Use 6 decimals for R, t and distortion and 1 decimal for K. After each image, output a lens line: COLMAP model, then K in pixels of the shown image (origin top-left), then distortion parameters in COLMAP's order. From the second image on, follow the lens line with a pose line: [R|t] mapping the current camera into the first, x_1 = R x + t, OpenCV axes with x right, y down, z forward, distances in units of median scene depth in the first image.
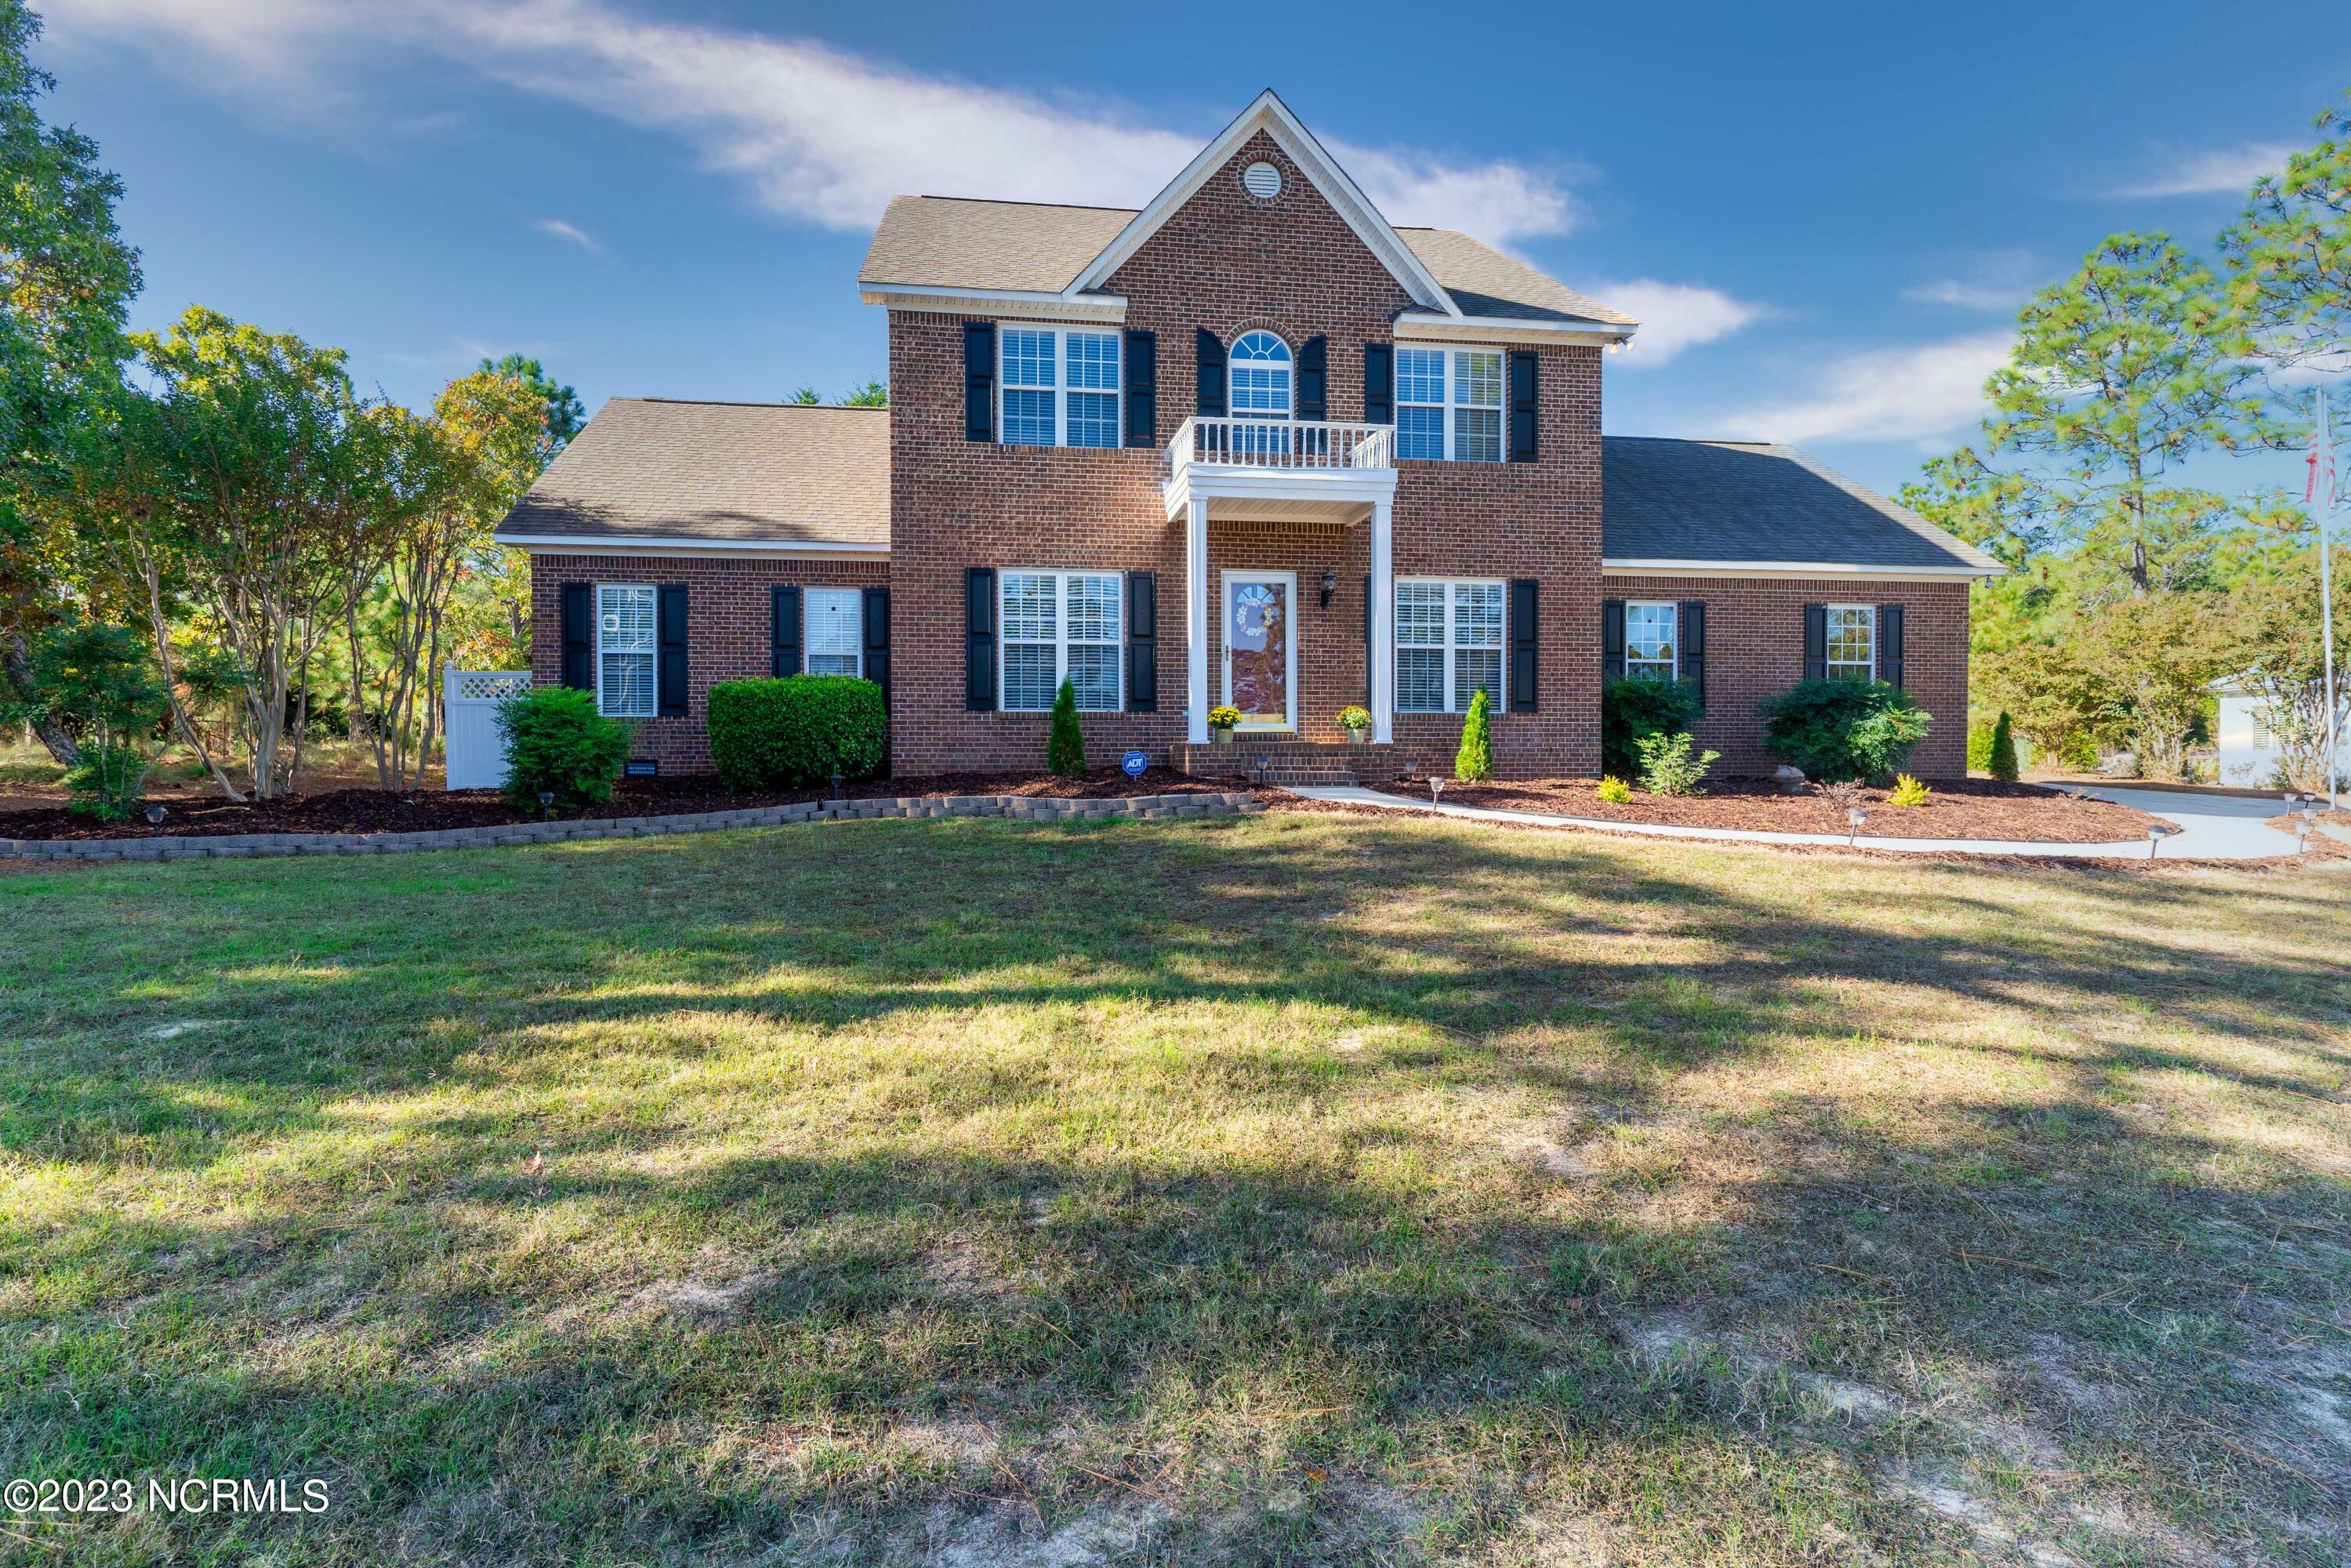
lens RADIAL K [[1178.8, 0, 1175.5], [0, 1178.8, 784.0], [0, 0, 1]] dist [-0.000022, -0.000278]
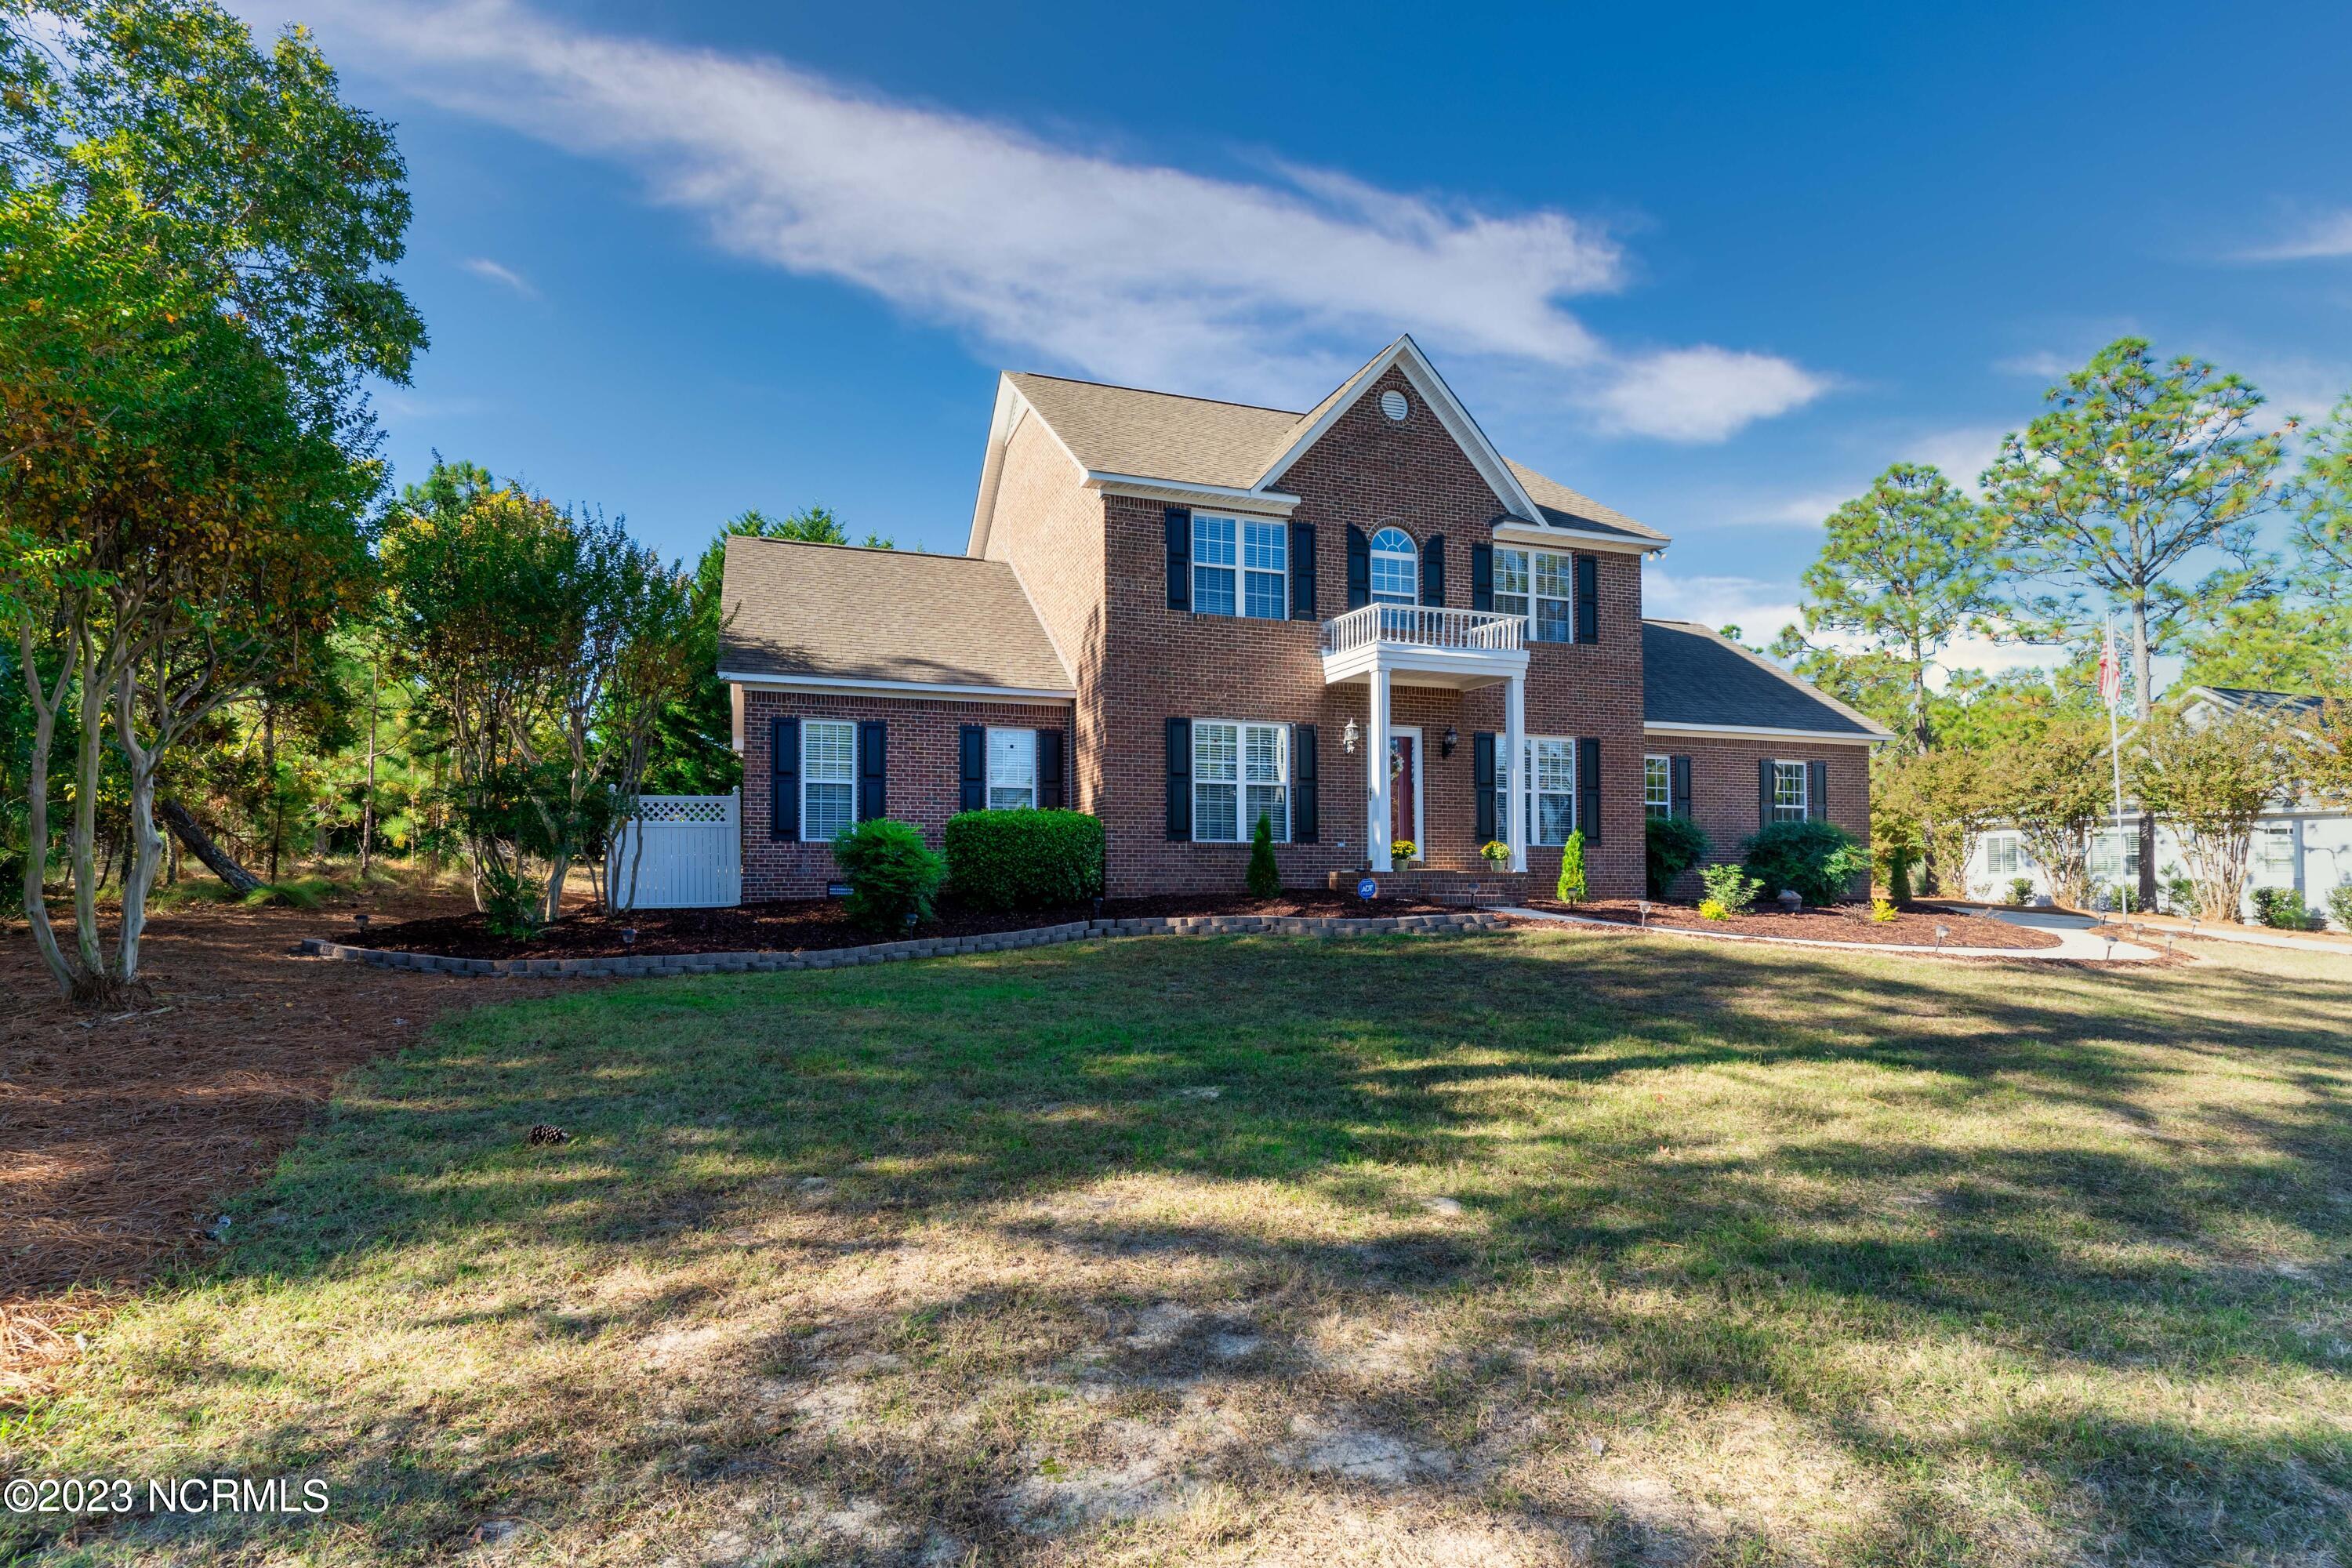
lens RADIAL K [[1156.0, 0, 1184.6], [0, 1156.0, 847.8], [0, 0, 1]] dist [-0.001387, -0.000289]
pose [[0.982583, 0.009359, 0.185590, -0.354502], [-0.001493, 0.999096, -0.042483, -0.007073], [-0.185820, 0.041466, 0.981709, -0.107350]]
